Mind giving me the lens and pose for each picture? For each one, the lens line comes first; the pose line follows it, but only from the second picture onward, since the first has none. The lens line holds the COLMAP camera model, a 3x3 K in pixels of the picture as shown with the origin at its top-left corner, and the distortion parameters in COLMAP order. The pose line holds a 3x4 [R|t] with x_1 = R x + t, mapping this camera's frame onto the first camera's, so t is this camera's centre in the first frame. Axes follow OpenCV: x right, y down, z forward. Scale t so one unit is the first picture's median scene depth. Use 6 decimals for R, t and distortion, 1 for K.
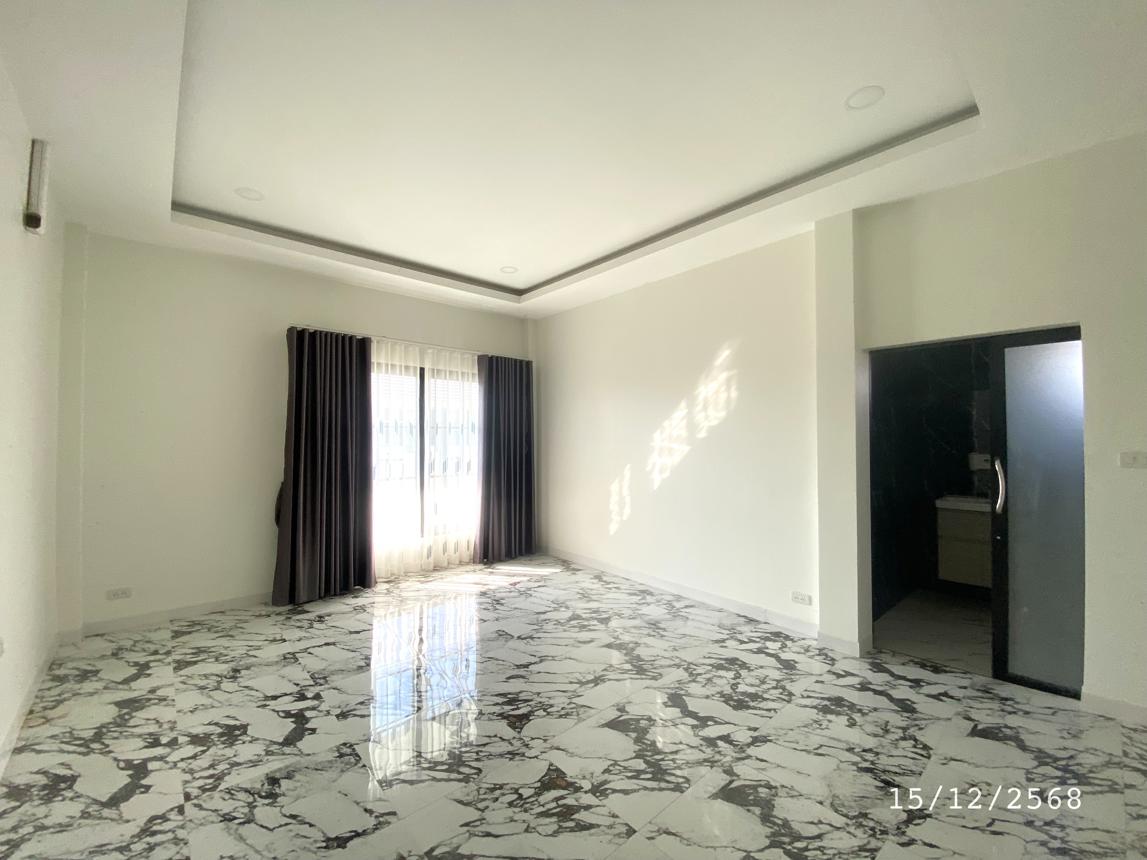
lens RADIAL K [[465.8, 0, 576.2], [0, 465.8, 424.1], [0, 0, 1]] dist [0.002633, -0.010605]
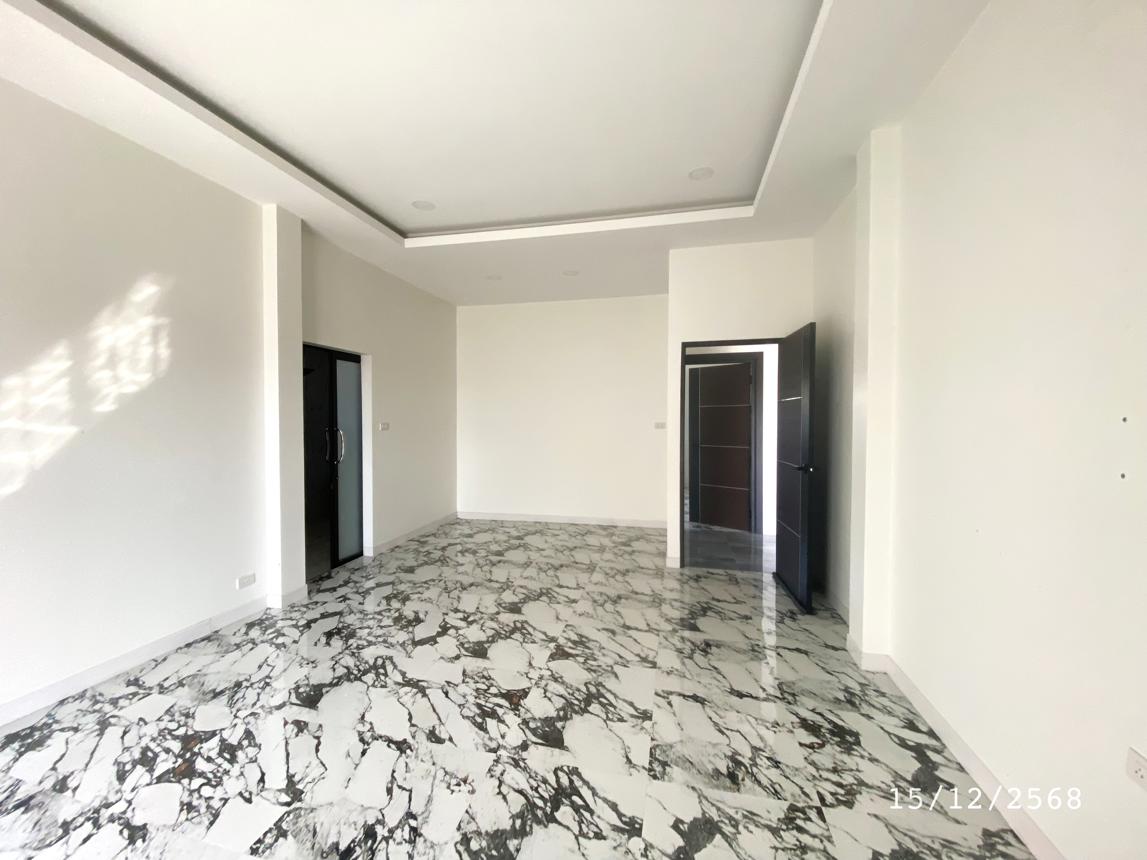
lens RADIAL K [[465.8, 0, 574.0], [0, 465.8, 424.0], [0, 0, 1]] dist [0.002633, -0.010605]
pose [[-0.580340, -0.009171, 0.814322, -0.928342], [-0.021183, 0.999768, -0.003837, 0.055408], [-0.814098, -0.019477, -0.580400, 1.377695]]
